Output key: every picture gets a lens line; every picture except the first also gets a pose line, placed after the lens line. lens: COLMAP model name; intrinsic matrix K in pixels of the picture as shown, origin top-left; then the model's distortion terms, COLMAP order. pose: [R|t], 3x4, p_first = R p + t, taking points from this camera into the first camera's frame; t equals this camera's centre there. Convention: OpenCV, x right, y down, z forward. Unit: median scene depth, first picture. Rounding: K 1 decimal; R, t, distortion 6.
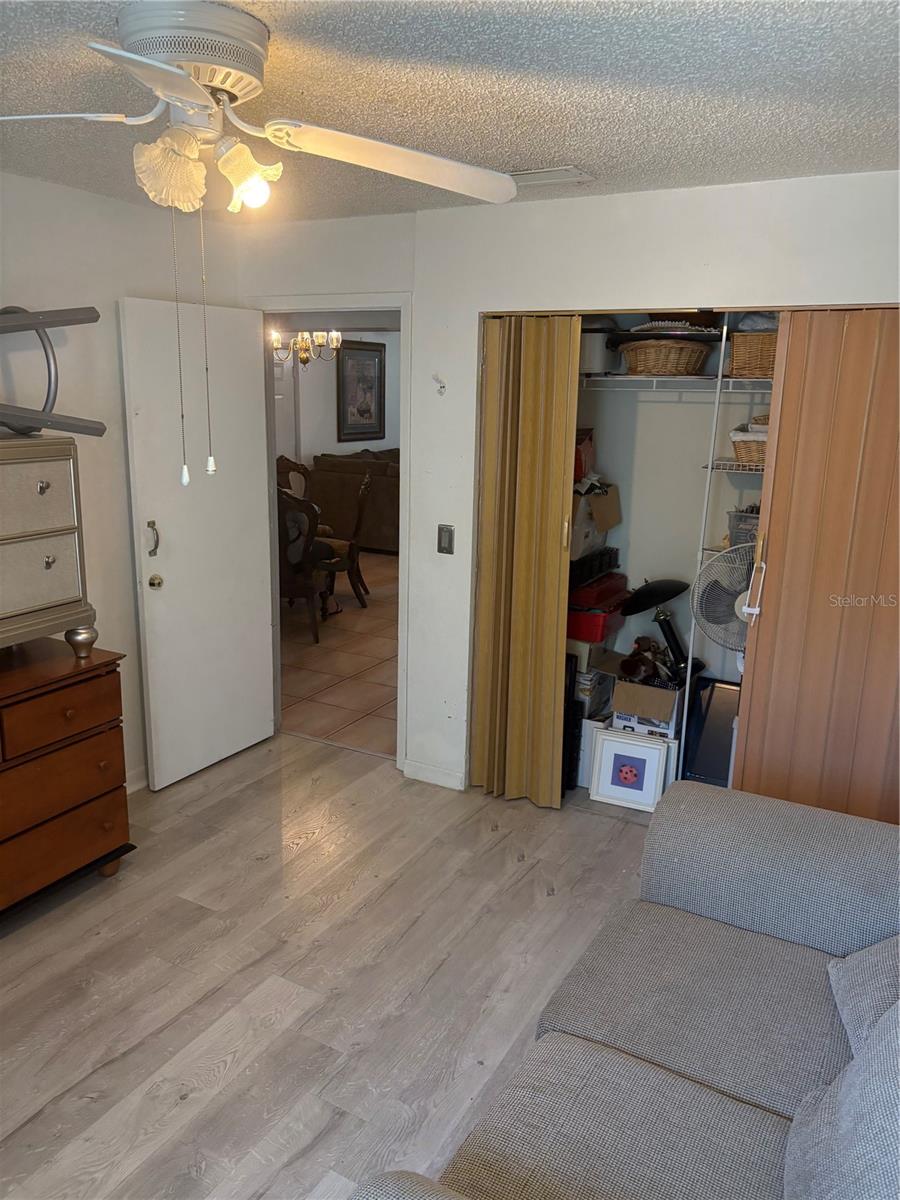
lens RADIAL K [[915.6, 0, 449.7], [0, 915.6, 597.0], [0, 0, 1]] dist [0.076626, -0.067150]
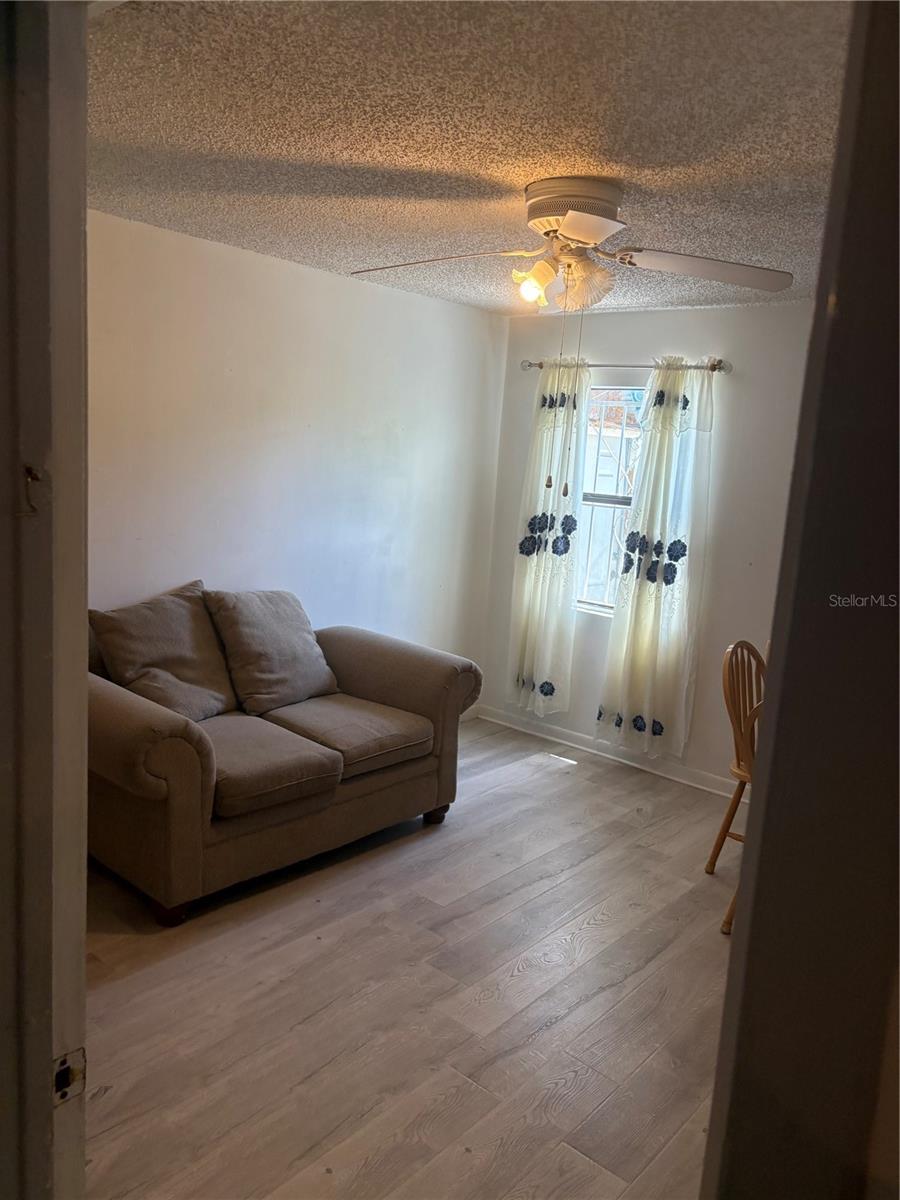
lens RADIAL K [[915.6, 0, 449.7], [0, 915.6, 597.0], [0, 0, 1]] dist [0.076626, -0.067150]
pose [[-0.975554, -0.121494, 0.183122, -0.294421], [-0.039946, 0.917434, 0.395878, -0.404356], [-0.216099, 0.378885, -0.899859, 1.799394]]
